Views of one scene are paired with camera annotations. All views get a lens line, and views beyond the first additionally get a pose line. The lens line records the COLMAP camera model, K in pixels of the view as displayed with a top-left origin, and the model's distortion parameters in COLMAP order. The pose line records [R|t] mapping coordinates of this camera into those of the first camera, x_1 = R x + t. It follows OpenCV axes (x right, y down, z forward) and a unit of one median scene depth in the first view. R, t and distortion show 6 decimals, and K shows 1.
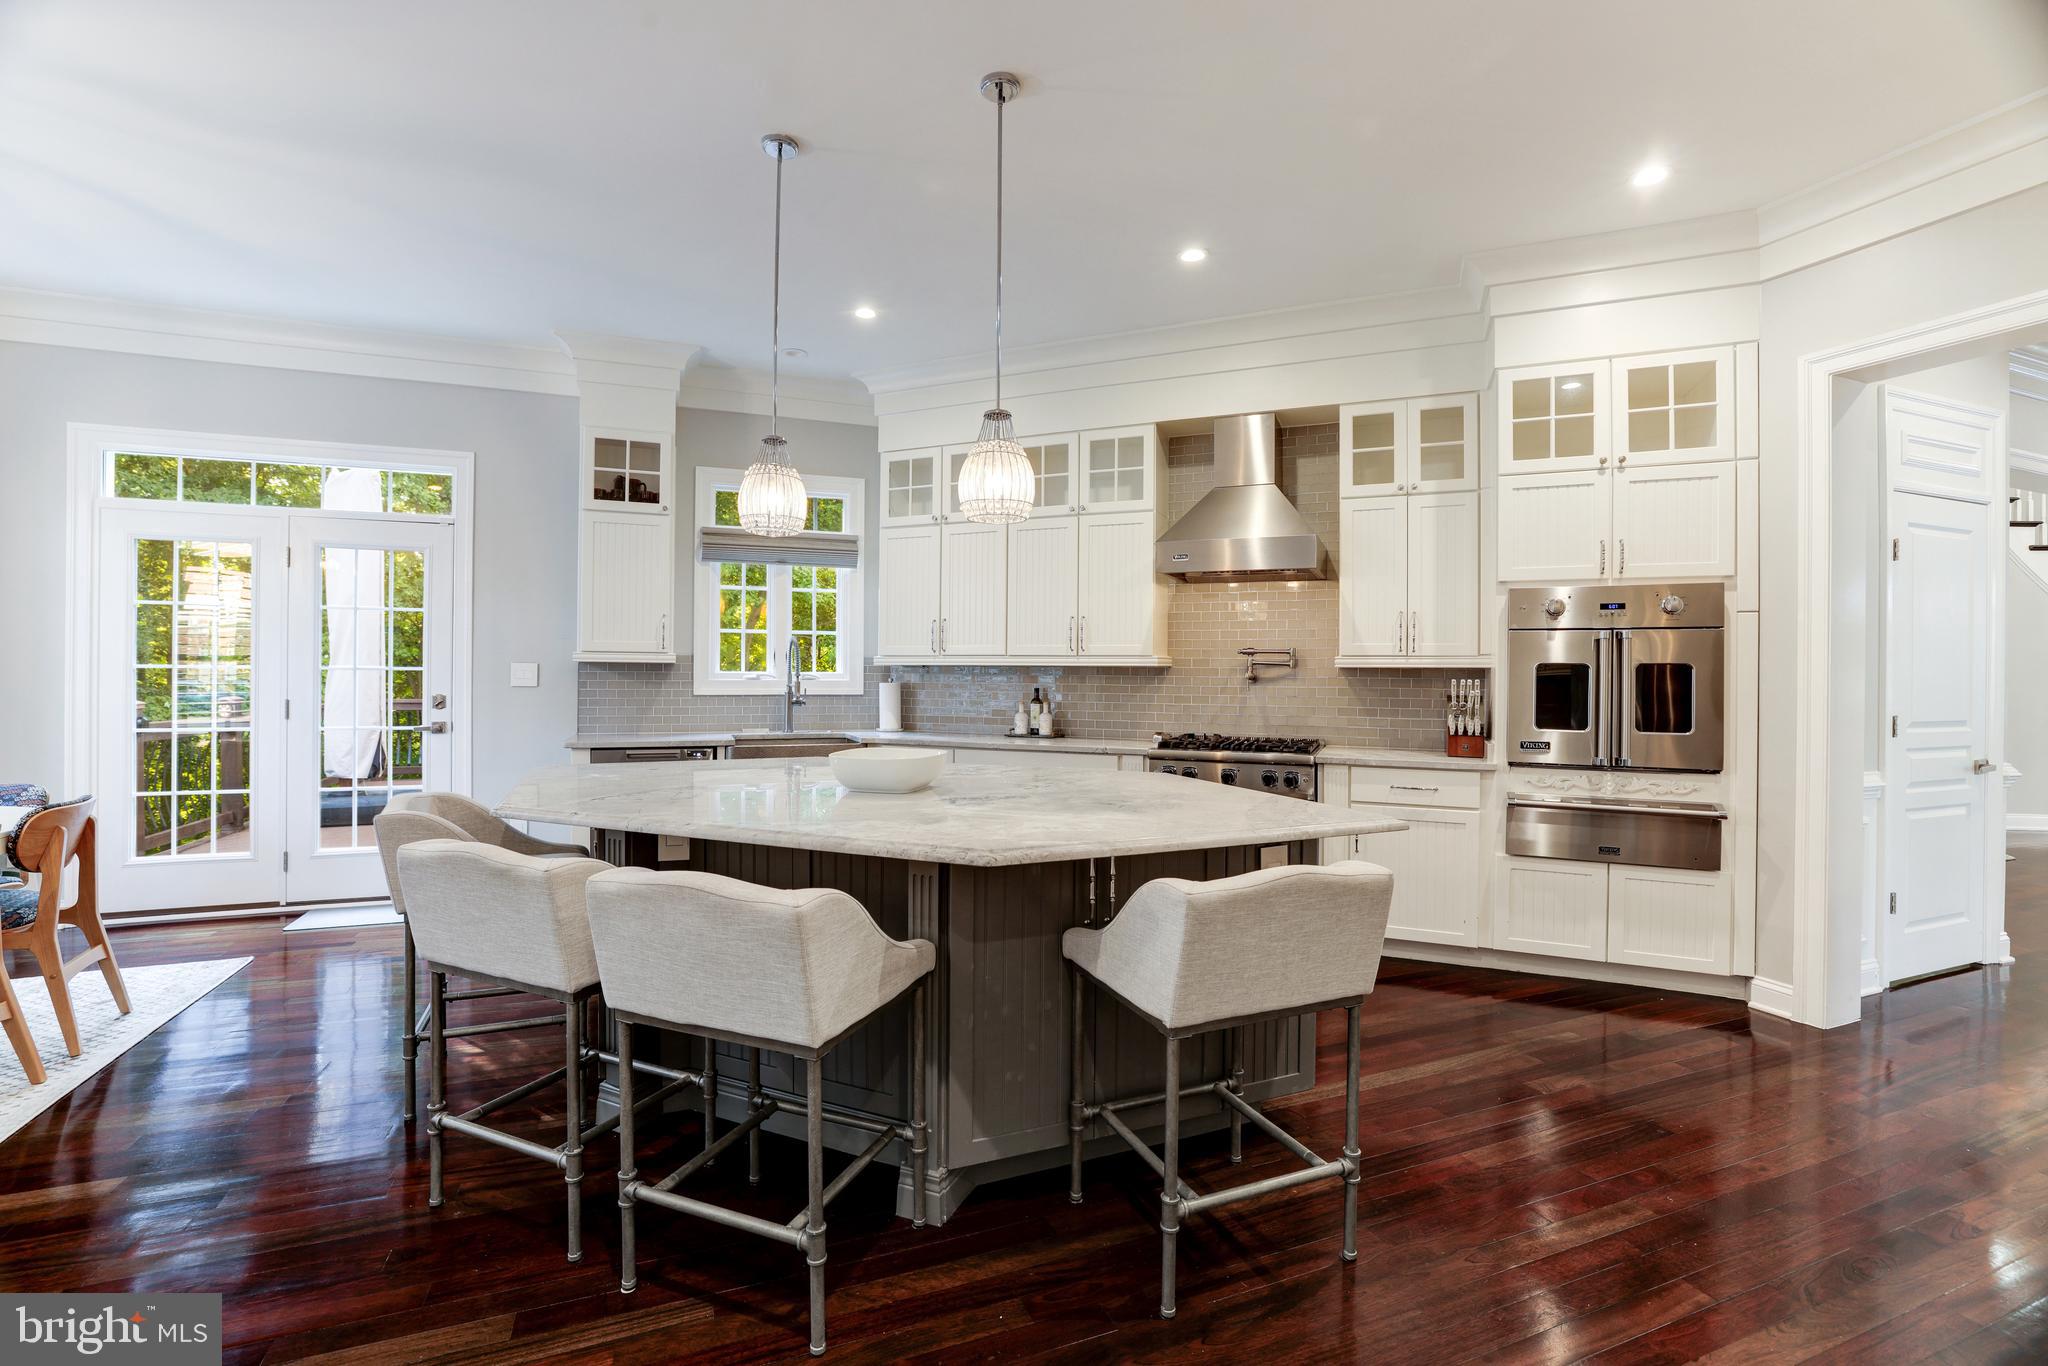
lens RADIAL K [[897.2, 0, 1024.0], [0, 897.2, 683.0], [0, 0, 1]] dist [-0.000494, 0.000003]
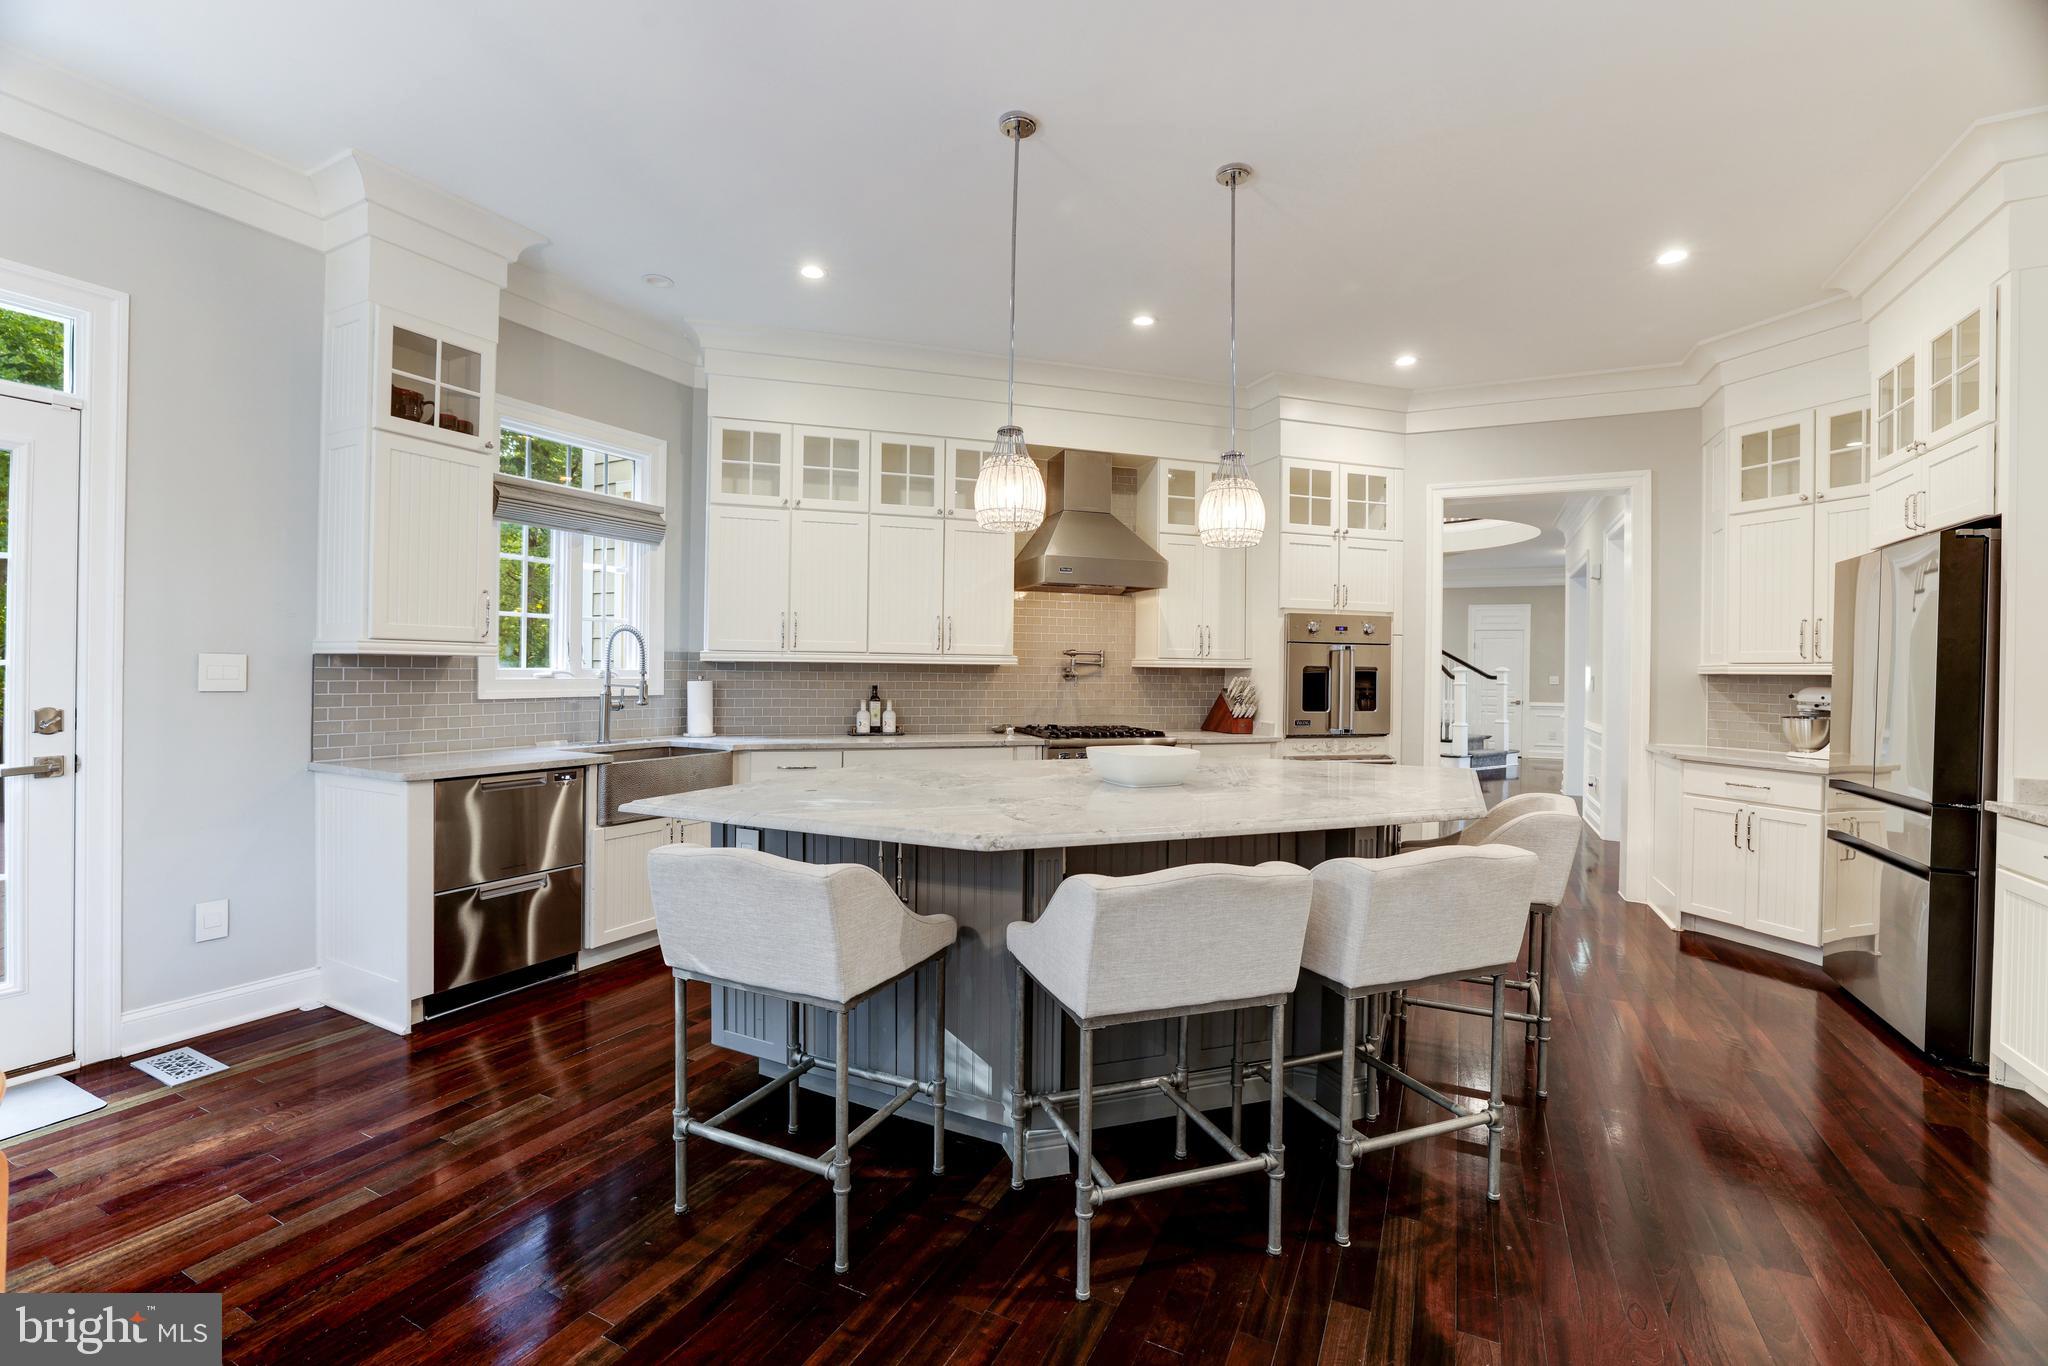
lens RADIAL K [[876.0, 0, 1021.1], [0, 876.0, 668.8], [0, 0, 1]] dist [-0.000323, 0.000126]
pose [[0.756533, 0.003314, 0.653947, -0.539202], [0.002298, 0.999968, -0.007726, -0.005474], [-0.653951, 0.007348, 0.756501, 0.180360]]
